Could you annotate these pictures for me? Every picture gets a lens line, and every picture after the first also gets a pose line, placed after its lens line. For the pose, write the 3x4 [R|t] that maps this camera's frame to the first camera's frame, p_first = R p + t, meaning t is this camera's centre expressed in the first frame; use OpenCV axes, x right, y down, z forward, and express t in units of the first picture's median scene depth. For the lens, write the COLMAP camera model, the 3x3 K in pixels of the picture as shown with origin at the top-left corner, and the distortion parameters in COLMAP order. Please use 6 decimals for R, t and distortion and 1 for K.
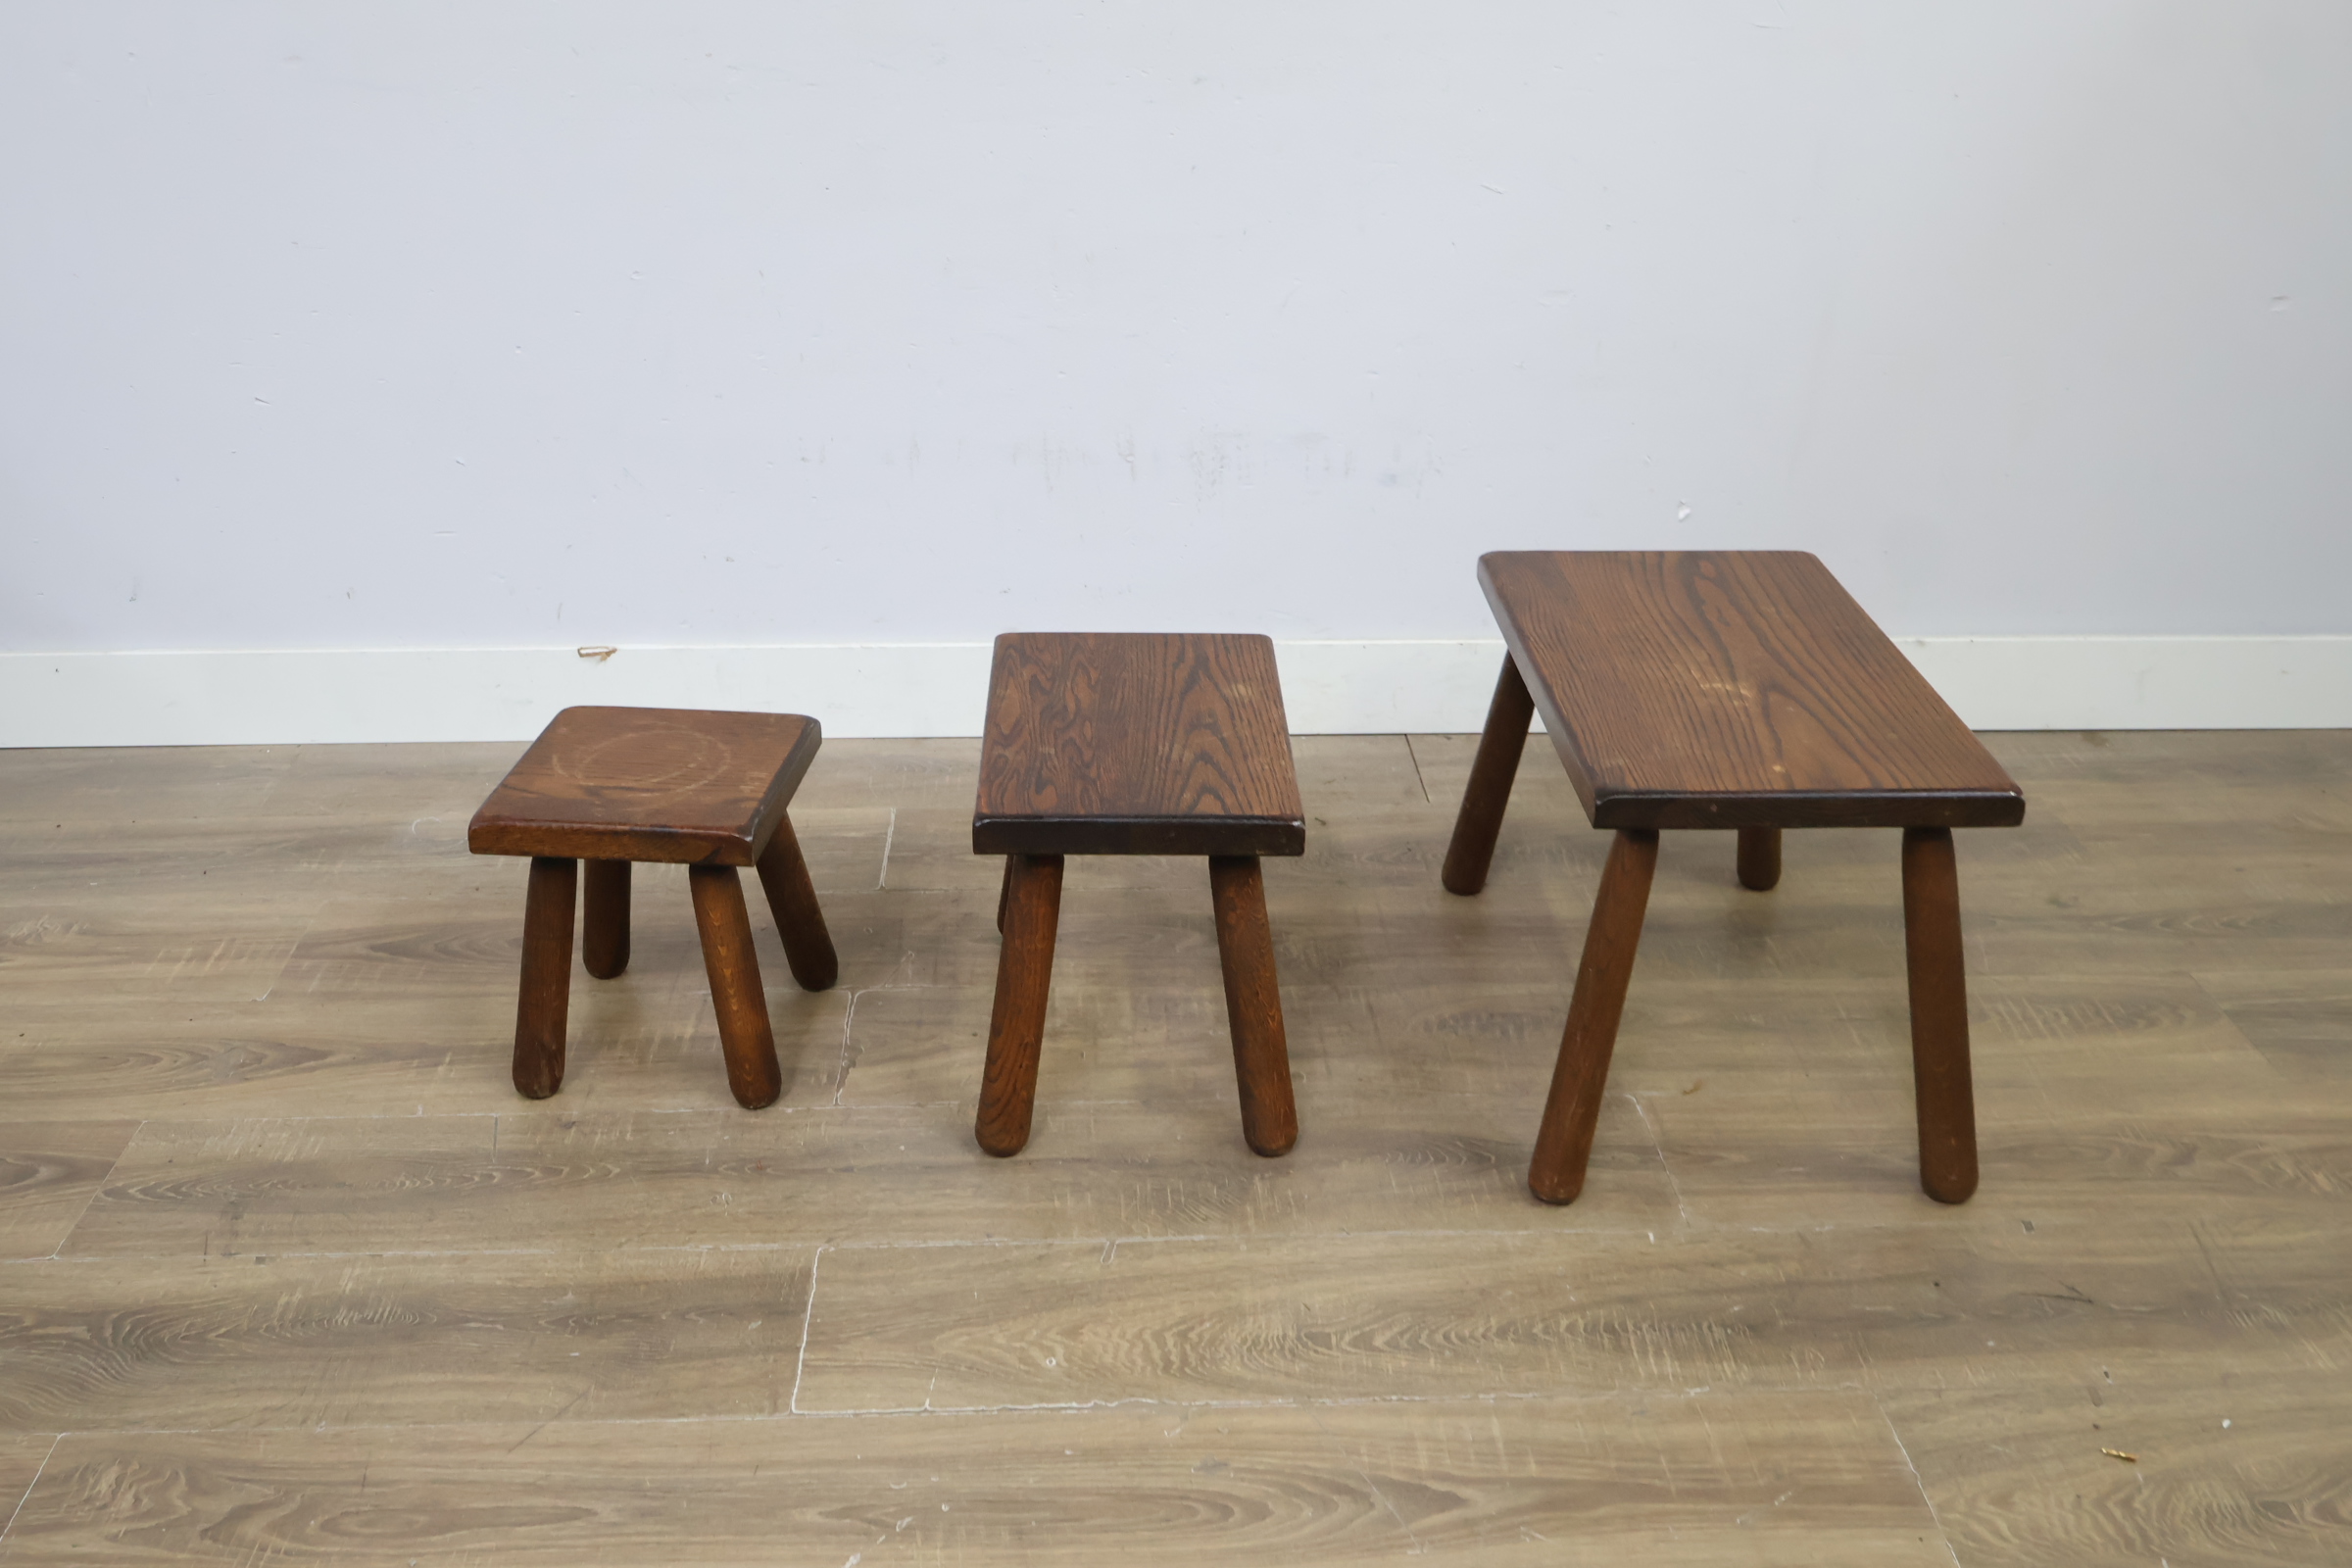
lens RADIAL K [[2259.4, 0, 1185.4], [0, 2259.4, 779.7], [0, 0, 1]] dist [0.001199, -0.001082]
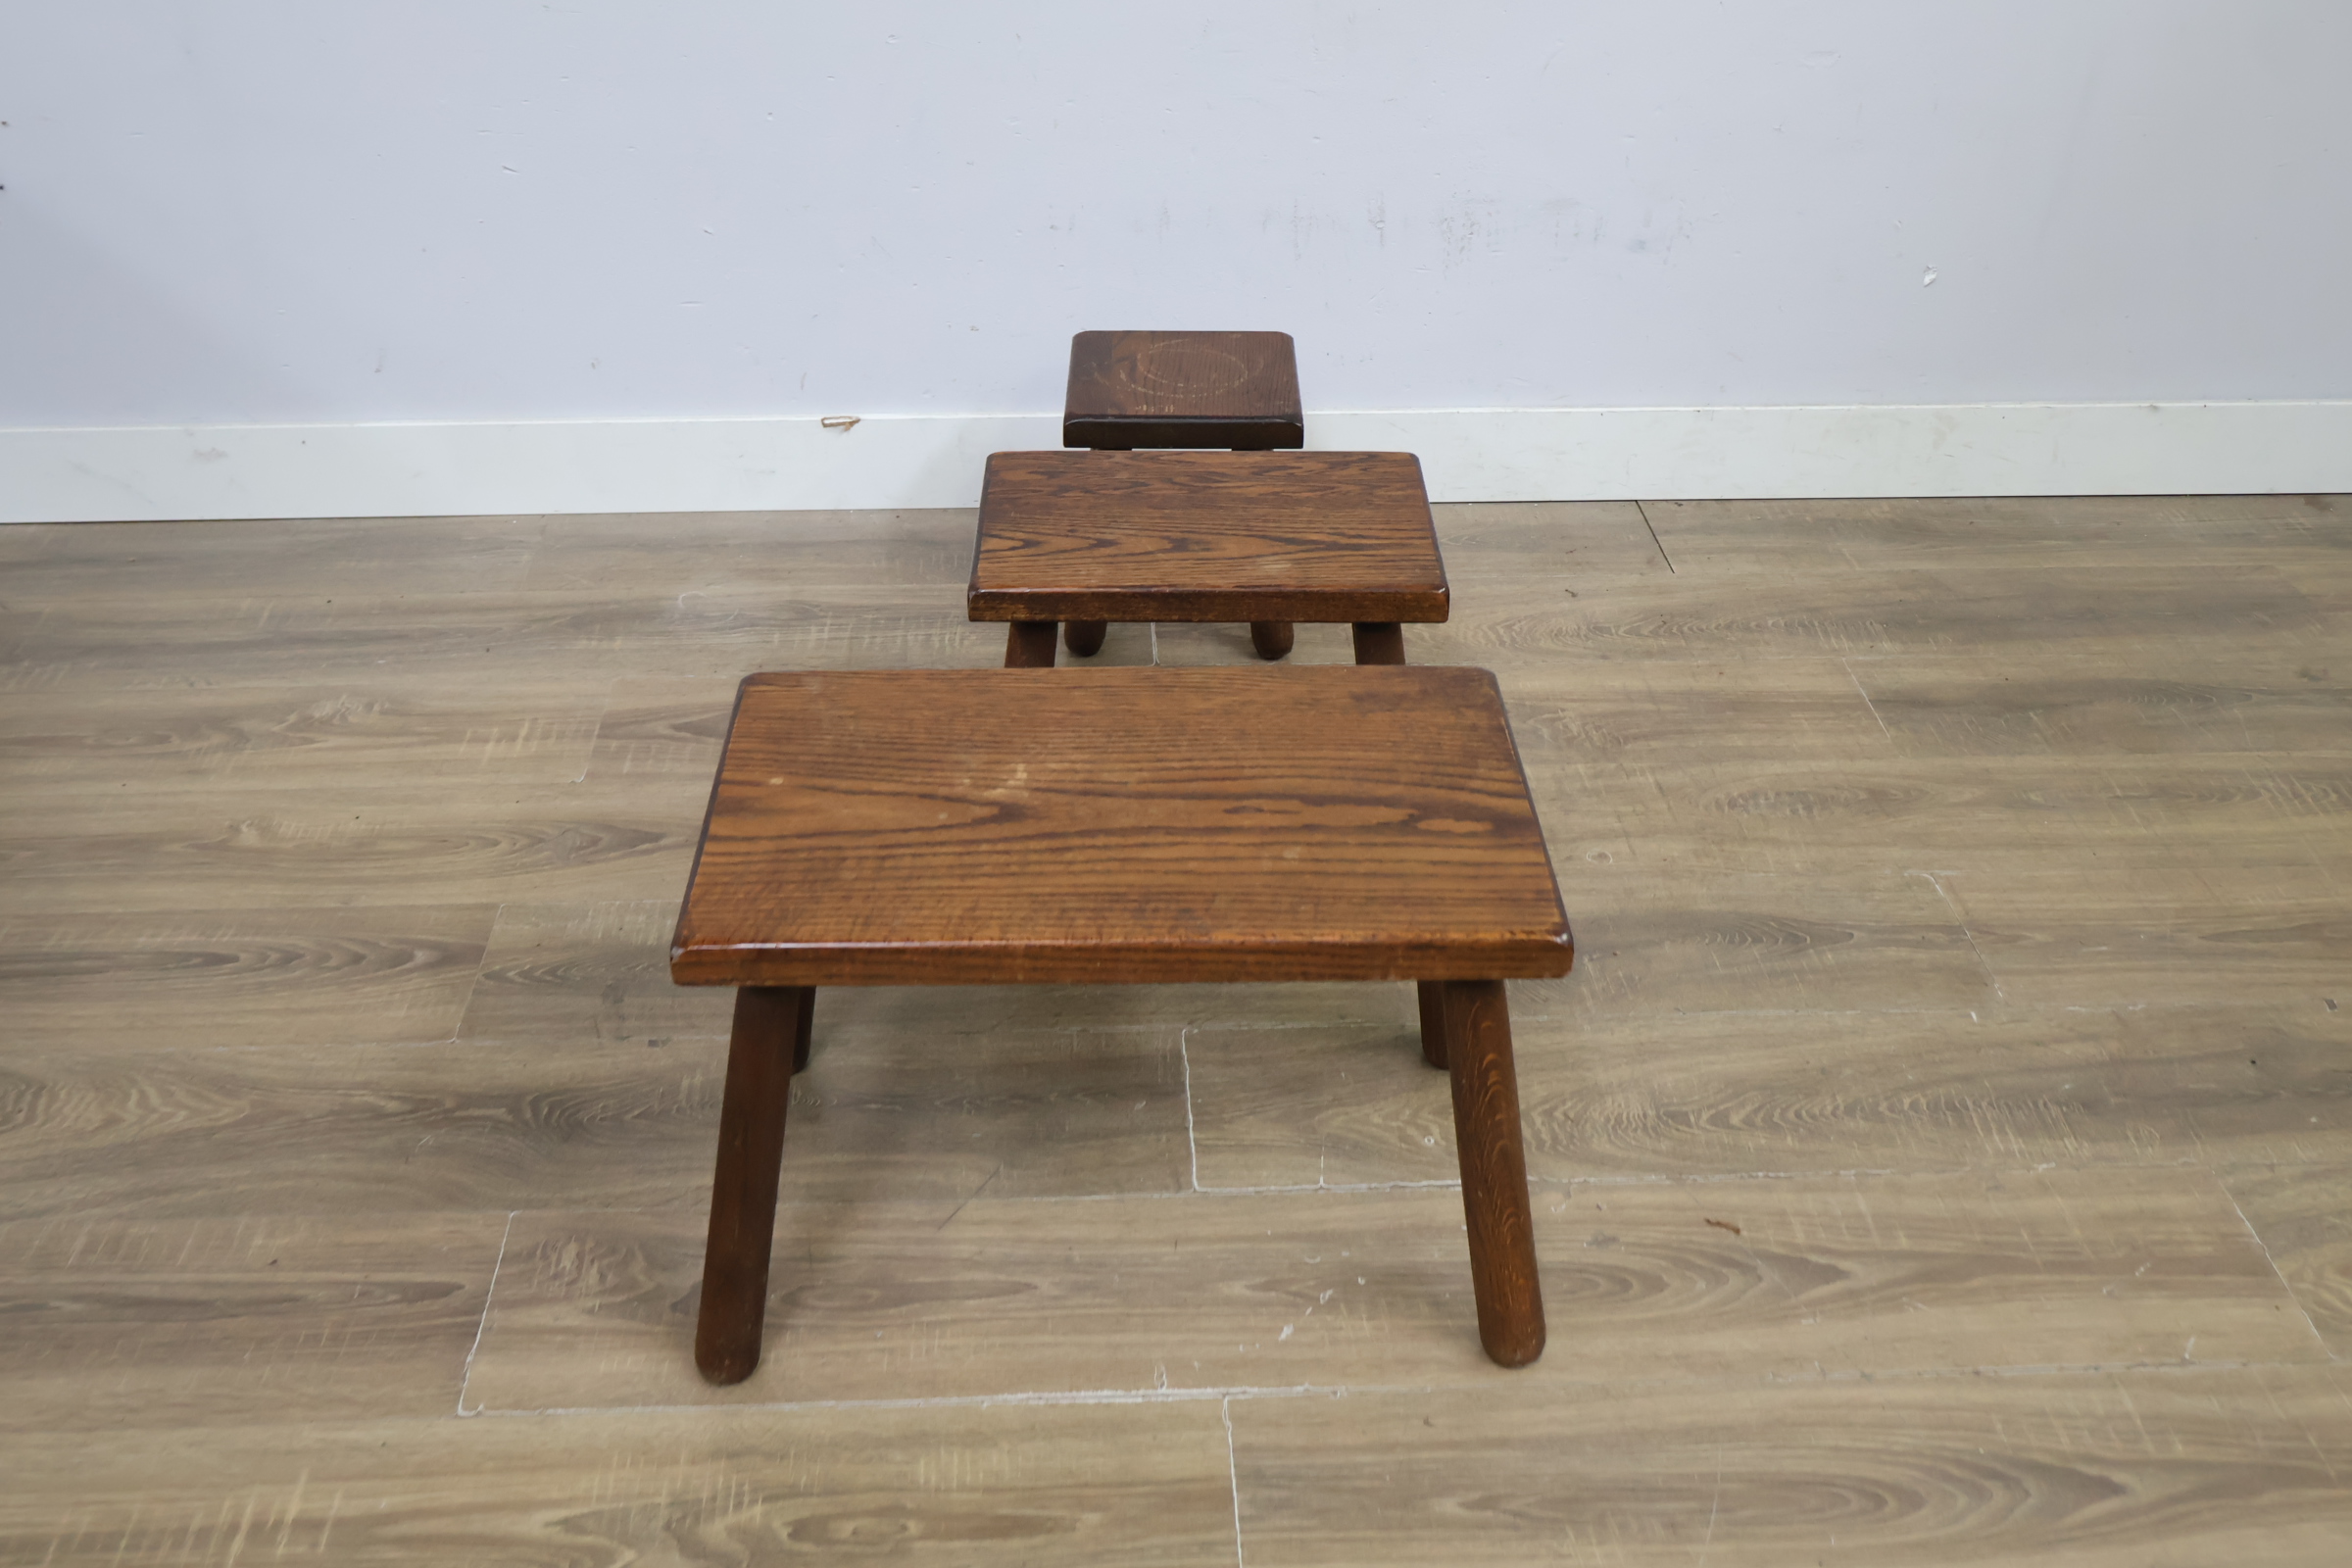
lens RADIAL K [[2264.9, 0, 1172.0], [0, 2264.9, 783.4], [0, 0, 1]] dist [0.000062, -0.006966]
pose [[0.999994, -0.001742, 0.002980, -0.172223], [0.001331, 0.991127, 0.132910, -0.045275], [-0.003185, -0.132905, 0.991124, -0.022742]]
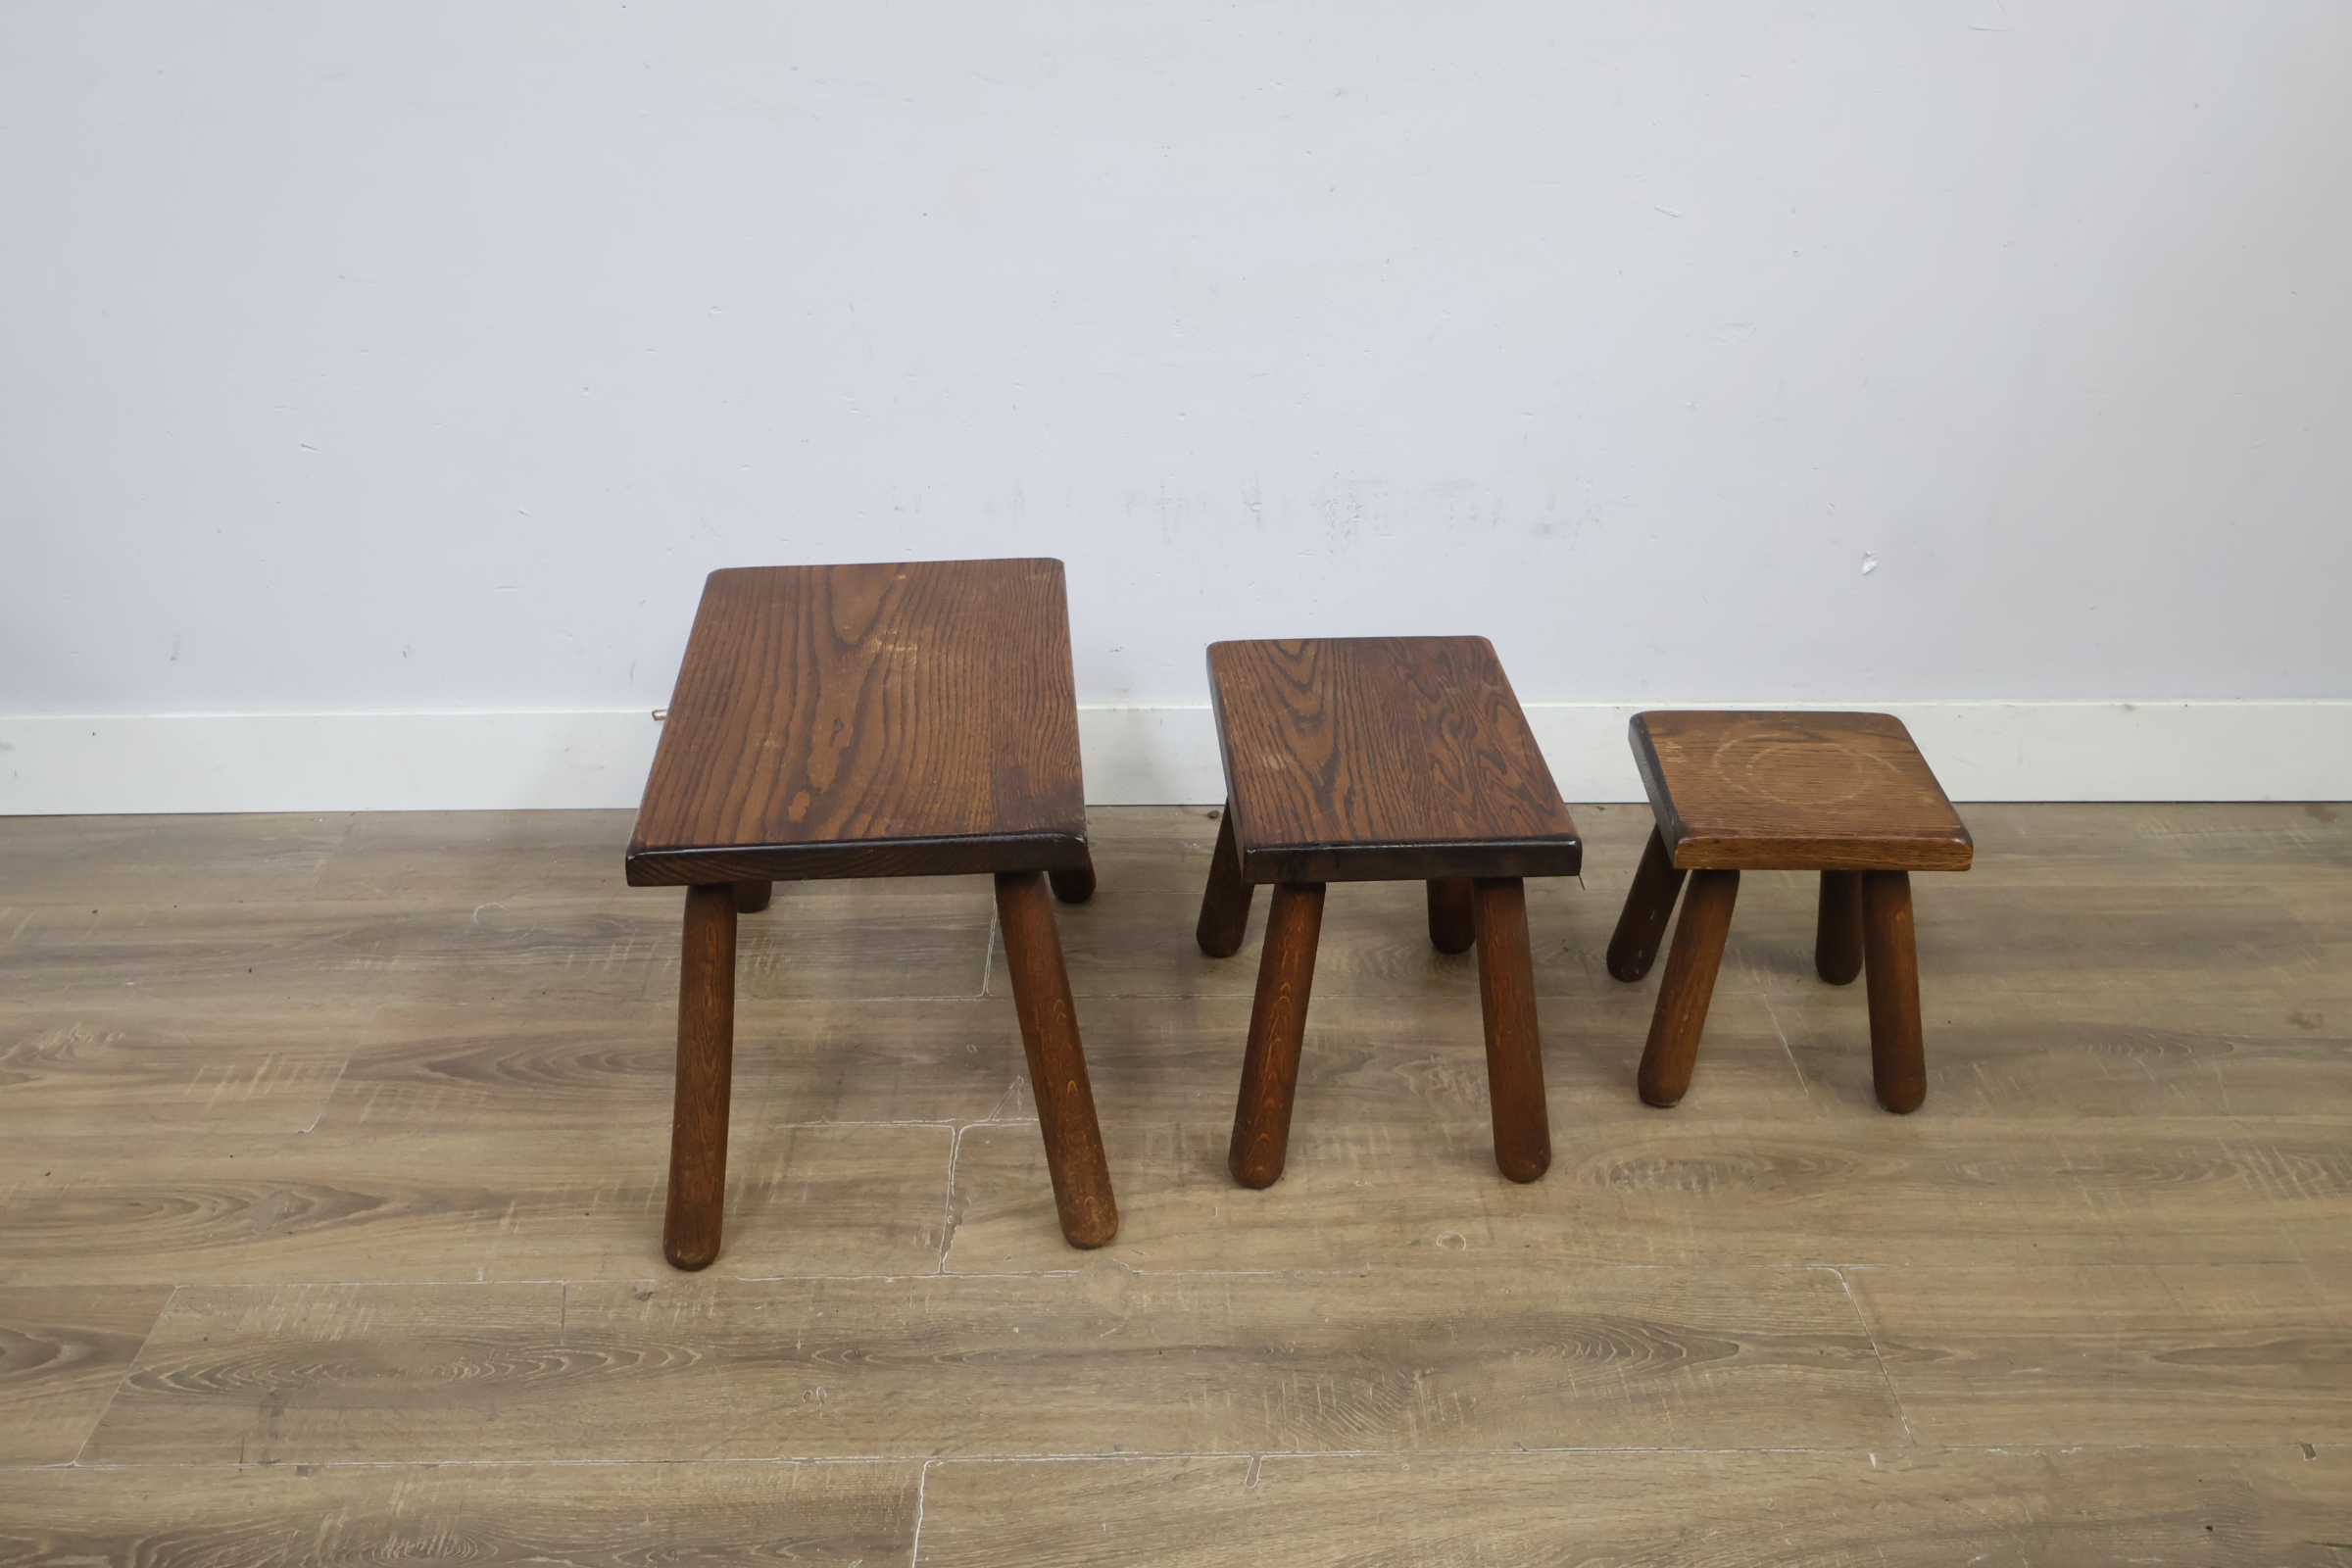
lens RADIAL K [[2255.6, 0, 1180.8], [0, 2255.6, 791.0], [0, 0, 1]] dist [0.007909, -0.013890]
pose [[0.999458, 0.005940, -0.032368, -0.035744], [-0.004713, 0.999272, 0.037859, -0.090398], [0.032569, -0.037686, 0.998759, 0.131881]]
